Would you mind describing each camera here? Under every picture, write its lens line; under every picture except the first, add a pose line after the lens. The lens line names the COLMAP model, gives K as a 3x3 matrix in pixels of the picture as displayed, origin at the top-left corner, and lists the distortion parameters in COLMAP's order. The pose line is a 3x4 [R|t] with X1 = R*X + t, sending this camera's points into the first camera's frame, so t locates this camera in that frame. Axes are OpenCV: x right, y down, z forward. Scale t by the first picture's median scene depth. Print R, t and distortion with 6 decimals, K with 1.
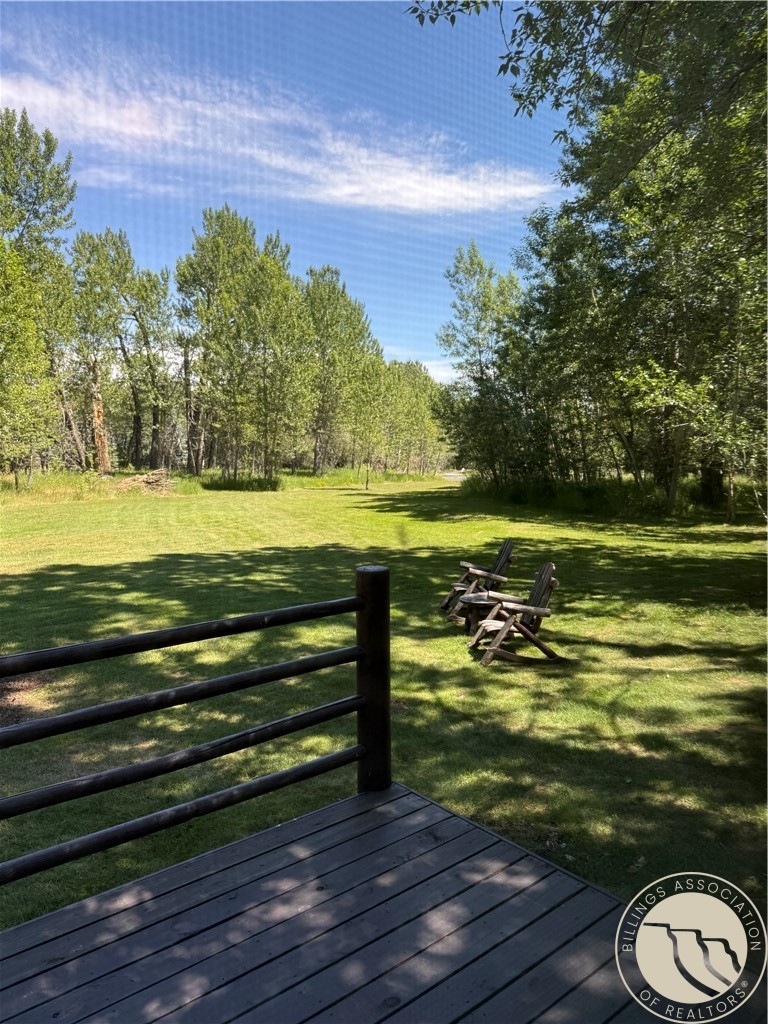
lens RADIAL K [[715.0, 0, 373.0], [0, 715.0, 557.3], [0, 0, 1]] dist [0.027118, -0.019734]
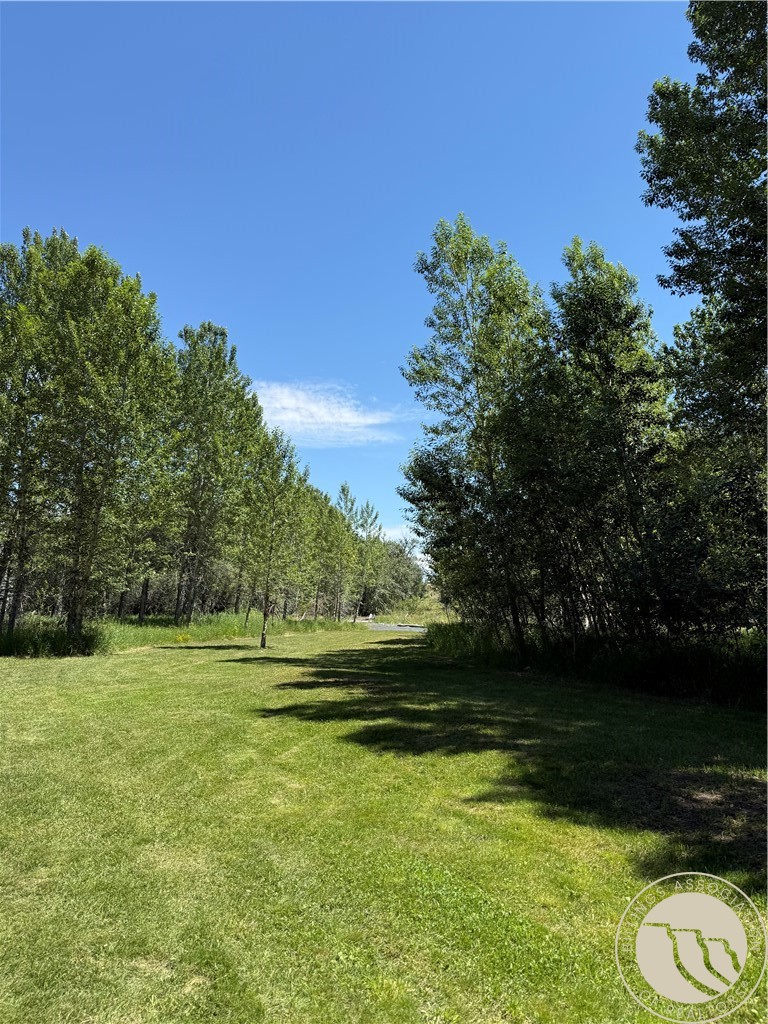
lens RADIAL K [[715.0, 0, 384.4], [0, 715.0, 496.1], [0, 0, 1]] dist [0.027118, -0.019734]
pose [[0.984498, 0.022530, 0.173945, -0.019088], [0.028051, 0.958727, -0.282941, -0.056342], [-0.173141, 0.283434, 0.943233, 0.498629]]
